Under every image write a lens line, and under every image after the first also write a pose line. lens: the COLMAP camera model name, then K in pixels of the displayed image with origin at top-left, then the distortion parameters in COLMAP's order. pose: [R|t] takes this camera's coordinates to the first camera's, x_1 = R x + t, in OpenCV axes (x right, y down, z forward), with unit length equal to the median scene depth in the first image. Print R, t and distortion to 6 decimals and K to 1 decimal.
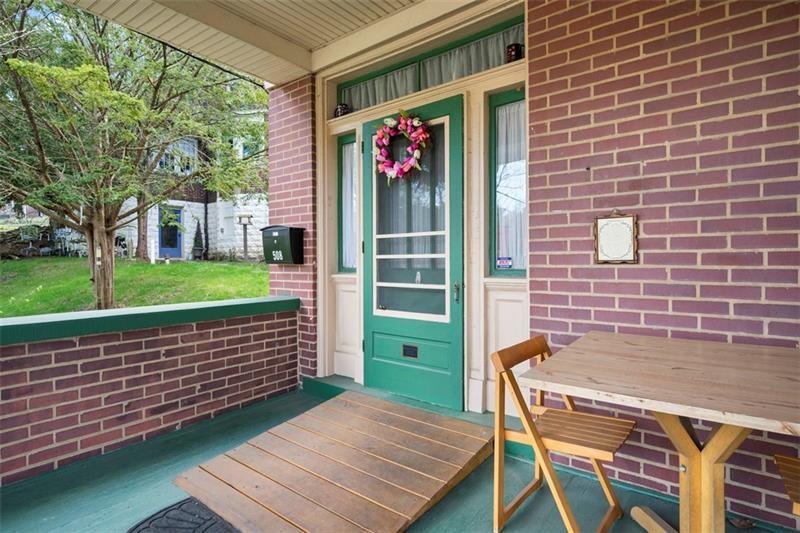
lens RADIAL K [[415.8, 0, 402.7], [0, 415.8, 268.0], [0, 0, 1]] dist [-0.003155, -0.000225]
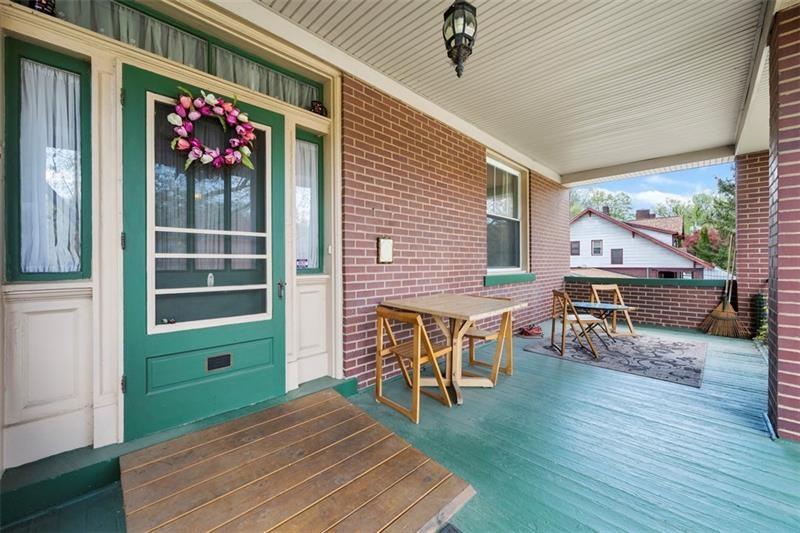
lens RADIAL K [[313.7, 0, 404.1], [0, 313.7, 264.3], [0, 0, 1]] dist [-0.003713, -0.000588]
pose [[0.115170, 0.000421, 0.993346, -0.635208], [0.018261, 0.999830, -0.002541, -0.001703], [-0.993178, 0.018432, 0.115143, 0.546900]]
